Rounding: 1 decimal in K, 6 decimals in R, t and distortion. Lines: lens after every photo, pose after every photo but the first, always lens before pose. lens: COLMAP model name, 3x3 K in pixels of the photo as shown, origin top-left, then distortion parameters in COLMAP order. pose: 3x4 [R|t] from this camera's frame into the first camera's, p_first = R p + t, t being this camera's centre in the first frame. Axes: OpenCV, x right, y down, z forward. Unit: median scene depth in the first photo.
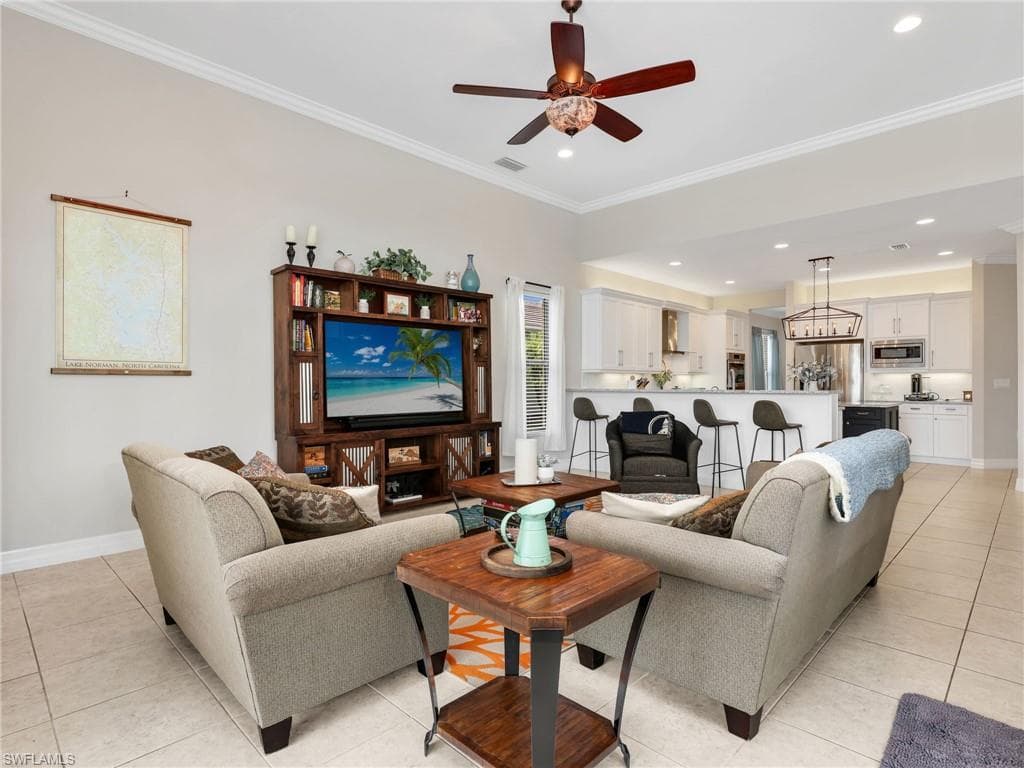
lens RADIAL K [[538.6, 0, 512.0], [0, 538.6, 384.0], [0, 0, 1]] dist [-0.002897, 0.001383]
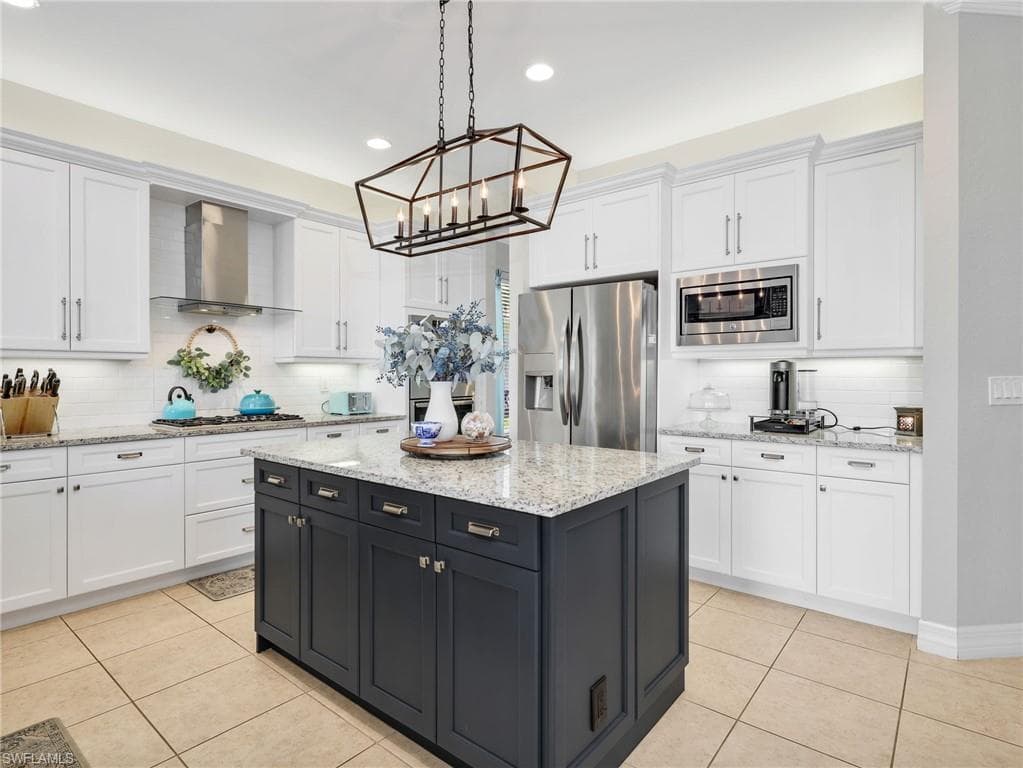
lens RADIAL K [[543.2, 0, 510.2], [0, 543.2, 378.8], [0, 0, 1]] dist [0.004125, 0.000850]
pose [[0.996883, 0.000777, 0.078895, 0.532461], [-0.000979, 0.999996, 0.002525, -0.006687], [-0.078893, -0.002594, 0.996880, 0.633505]]
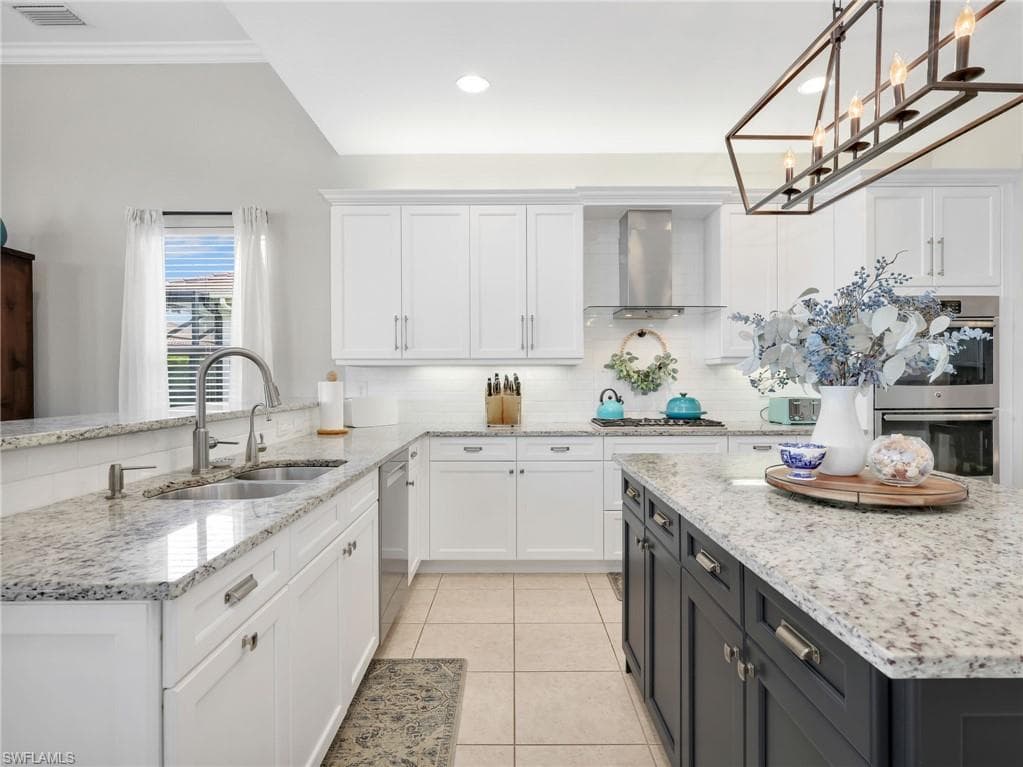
lens RADIAL K [[538.1, 0, 511.5], [0, 538.1, 383.5], [0, 0, 1]] dist [-0.002897, 0.001383]
pose [[0.697096, 0.004845, -0.716962, 0.575370], [-0.000354, 0.999979, 0.006413, -0.006544], [0.716978, -0.004216, 0.697083, 0.706107]]
